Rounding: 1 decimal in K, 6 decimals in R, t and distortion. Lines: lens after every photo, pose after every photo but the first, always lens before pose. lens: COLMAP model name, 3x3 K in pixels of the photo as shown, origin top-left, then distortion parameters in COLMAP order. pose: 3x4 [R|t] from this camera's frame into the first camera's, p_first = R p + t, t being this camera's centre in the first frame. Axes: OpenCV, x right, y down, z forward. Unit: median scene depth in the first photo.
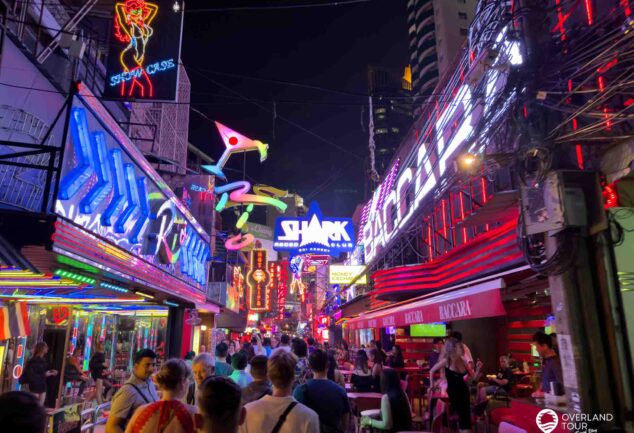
lens RADIAL K [[458.8, 0, 316.7], [0, 458.8, 215.6], [0, 0, 1]] dist [-0.000019, -0.000480]
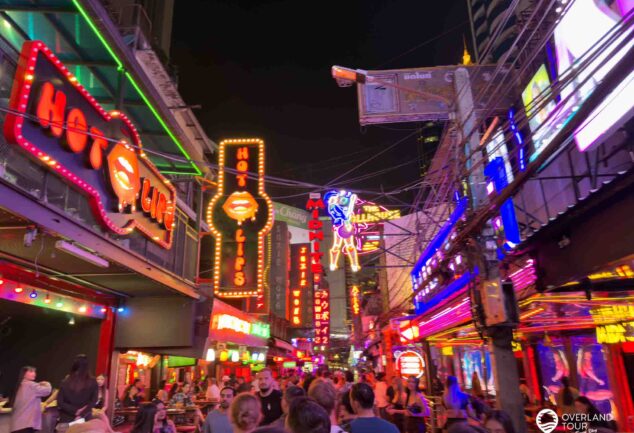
lens RADIAL K [[458.8, 0, 316.4], [0, 458.8, 217.7], [0, 0, 1]] dist [-0.000019, -0.000480]
pose [[0.993911, -0.049970, -0.098205, -0.024580], [0.043736, 0.996950, -0.064637, 0.145847], [0.101136, 0.059949, 0.993065, 0.557235]]
